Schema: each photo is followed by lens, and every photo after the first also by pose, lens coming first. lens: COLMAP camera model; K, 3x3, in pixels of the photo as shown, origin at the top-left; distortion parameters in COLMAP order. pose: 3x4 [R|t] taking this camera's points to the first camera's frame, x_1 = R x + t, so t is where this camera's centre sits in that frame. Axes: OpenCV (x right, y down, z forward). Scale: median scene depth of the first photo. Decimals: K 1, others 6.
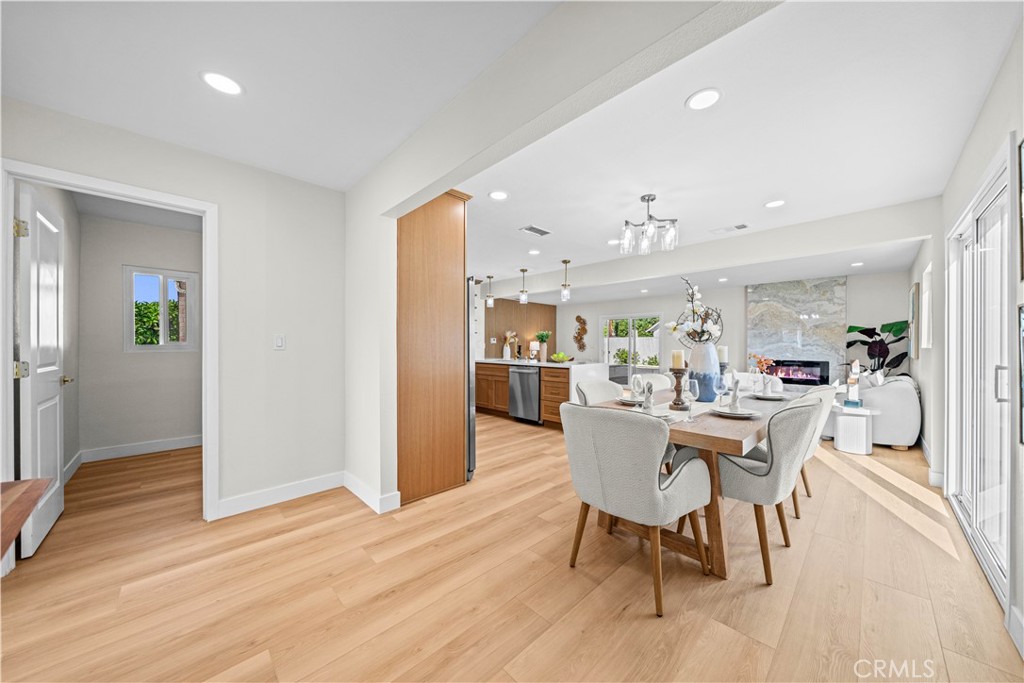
lens RADIAL K [[350.6, 0, 525.1], [0, 350.6, 344.2], [0, 0, 1]] dist [-0.003298, -0.000771]
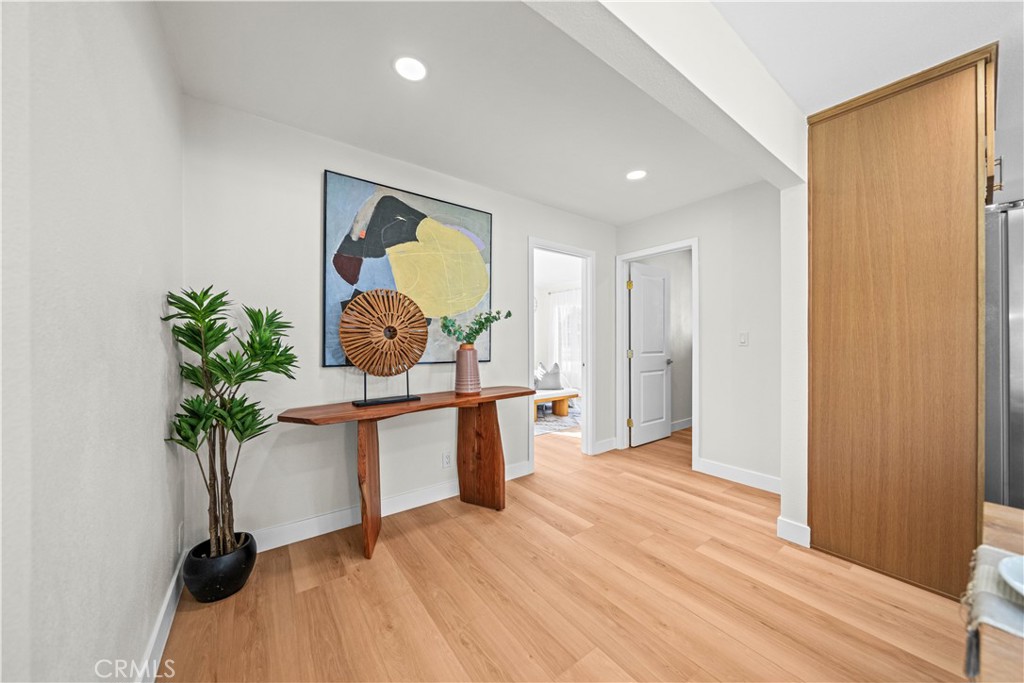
lens RADIAL K [[350.6, 0, 509.7], [0, 350.6, 342.0], [0, 0, 1]] dist [-0.003298, -0.000771]
pose [[-0.156878, -0.000114, -0.987618, 0.621492], [0.004495, 0.999990, -0.000829, 0.001901], [0.987608, -0.004570, -0.156876, 0.551595]]
